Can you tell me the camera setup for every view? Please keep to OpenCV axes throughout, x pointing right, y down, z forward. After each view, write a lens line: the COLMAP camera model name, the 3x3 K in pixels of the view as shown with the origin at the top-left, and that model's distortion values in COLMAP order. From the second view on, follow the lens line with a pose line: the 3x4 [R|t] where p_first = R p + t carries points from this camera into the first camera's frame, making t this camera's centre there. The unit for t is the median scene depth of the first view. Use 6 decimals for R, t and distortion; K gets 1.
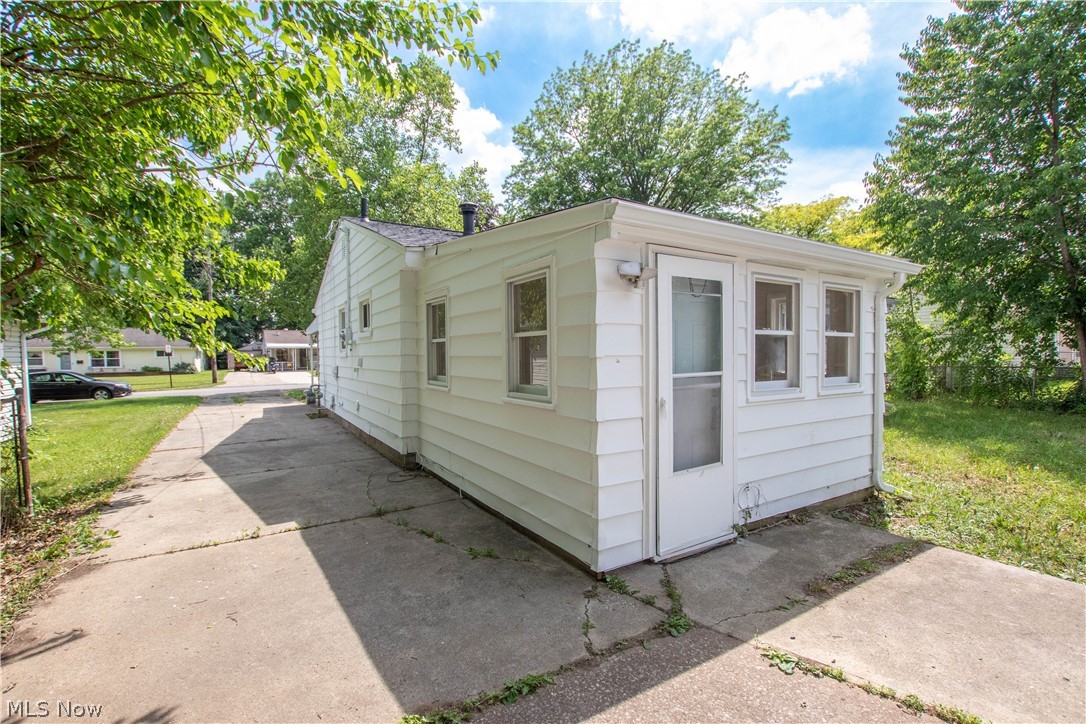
lens RADIAL K [[499.6, 0, 544.5], [0, 499.6, 377.4], [0, 0, 1]] dist [-0.024107, 0.000799]
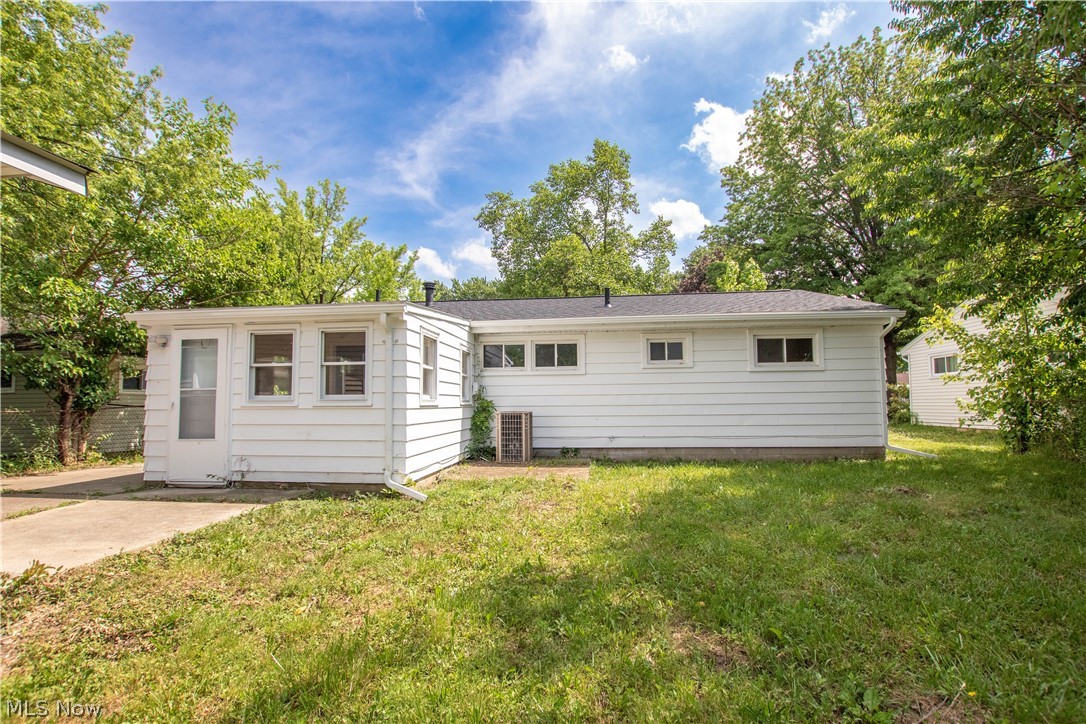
lens RADIAL K [[499.6, 0, 544.5], [0, 499.6, 377.4], [0, 0, 1]] dist [-0.024107, 0.000799]
pose [[0.797479, -0.032345, -0.602479, 0.742201], [-0.026182, 0.995766, -0.088115, 0.023846], [0.602779, 0.086044, 0.793256, 0.093623]]
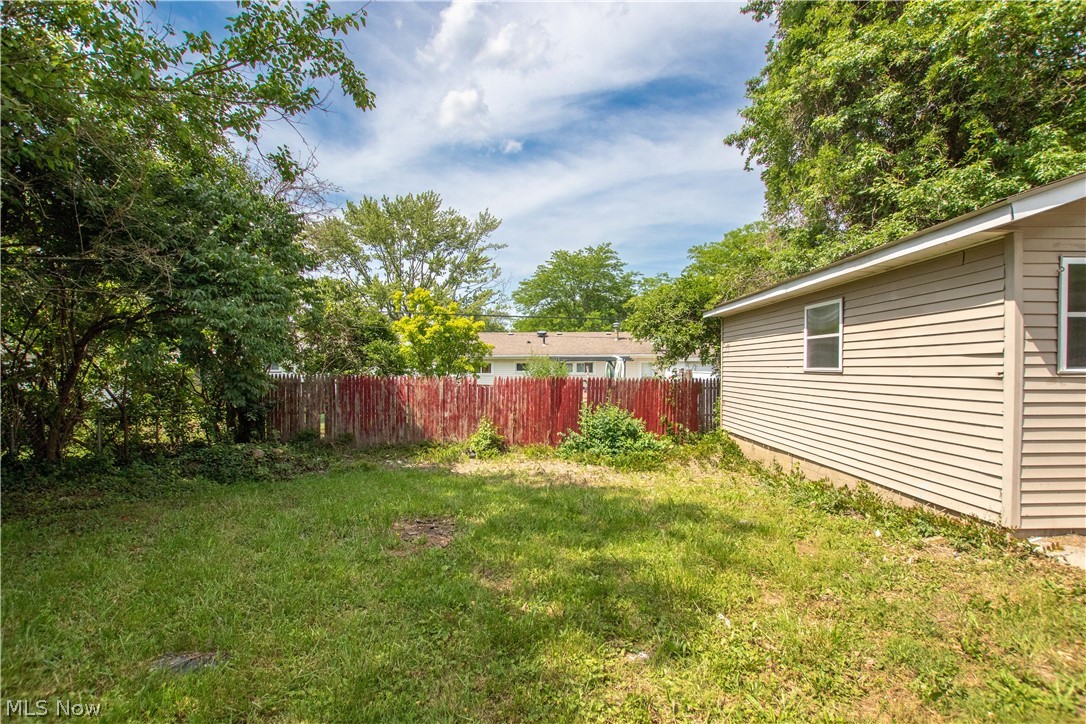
lens RADIAL K [[499.6, 0, 544.5], [0, 499.6, 377.4], [0, 0, 1]] dist [-0.024107, 0.000799]
pose [[-0.847733, -0.000307, 0.530422, 0.466177], [0.034984, 0.997790, 0.056489, -0.022371], [-0.529268, 0.066444, -0.845849, 0.558909]]
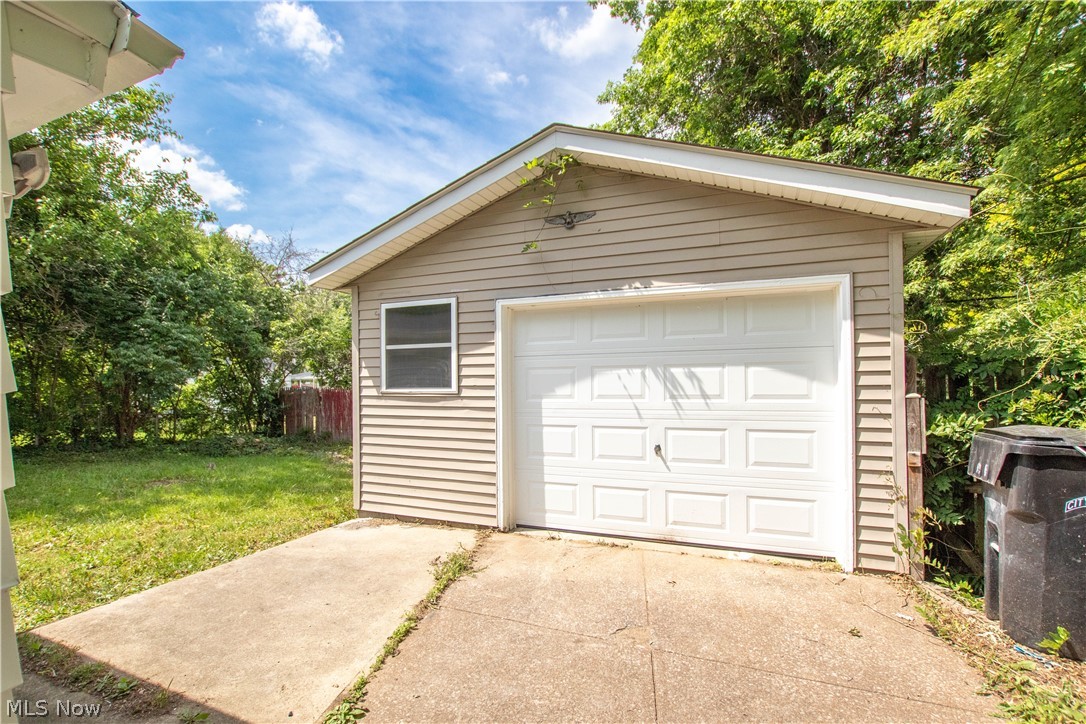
lens RADIAL K [[499.6, 0, 544.5], [0, 499.6, 377.4], [0, 0, 1]] dist [-0.024107, 0.000799]
pose [[-0.578292, 0.015849, 0.815676, -0.093922], [0.055777, 0.998240, 0.020148, -0.008707], [-0.813921, 0.057148, -0.578158, 0.233362]]
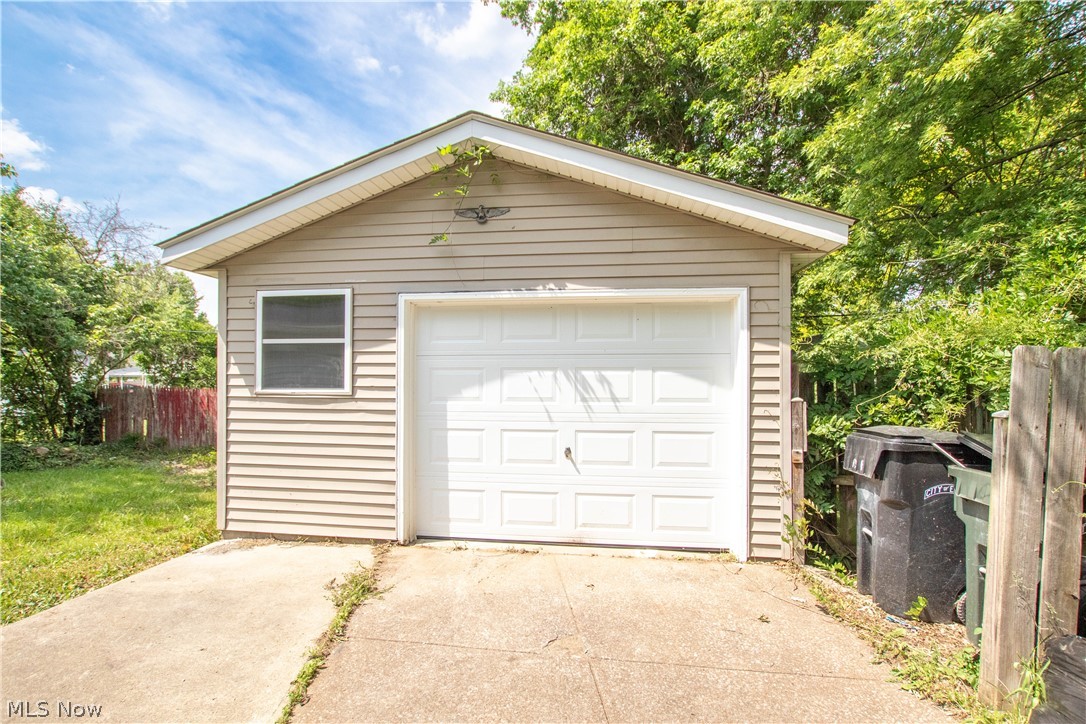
lens RADIAL K [[499.6, 0, 544.5], [0, 499.6, 377.4], [0, 0, 1]] dist [-0.024107, 0.000799]
pose [[-0.769118, 0.007633, 0.639061, -0.064022], [0.034804, 0.998945, 0.029956, -0.010237], [-0.638158, 0.045282, -0.768572, 0.246626]]
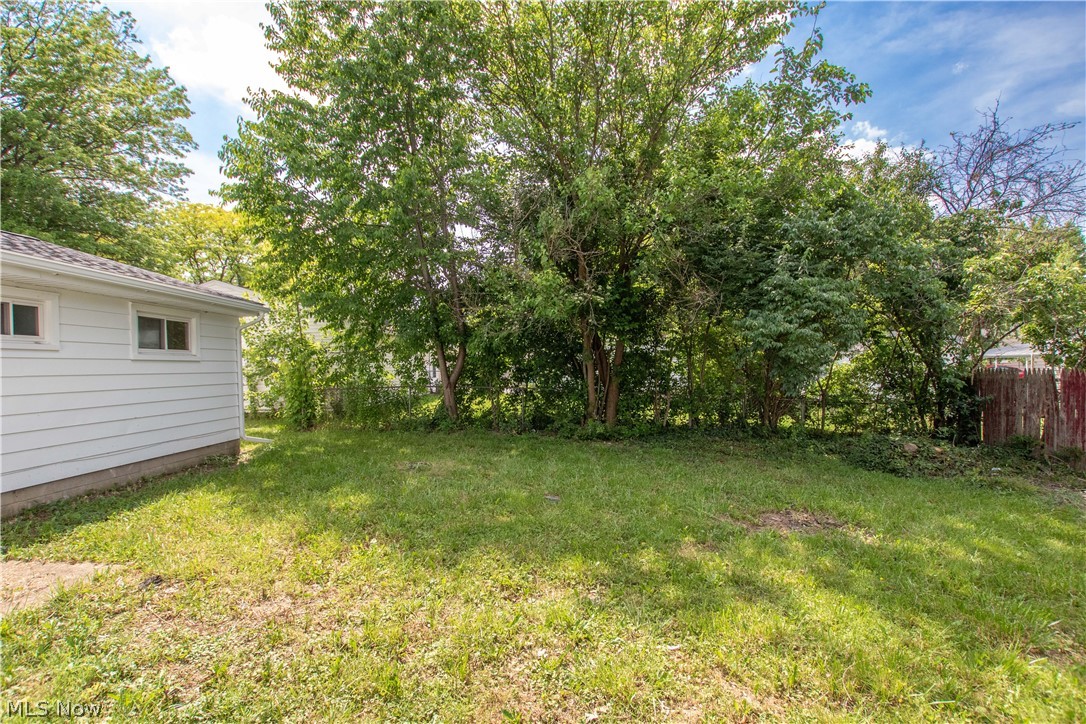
lens RADIAL K [[499.6, 0, 544.5], [0, 499.6, 377.4], [0, 0, 1]] dist [-0.024107, 0.000799]
pose [[0.538820, -0.018956, 0.842208, 0.286018], [0.056848, 0.998286, -0.013901, -0.009402], [-0.840501, 0.055368, 0.538974, 0.211583]]
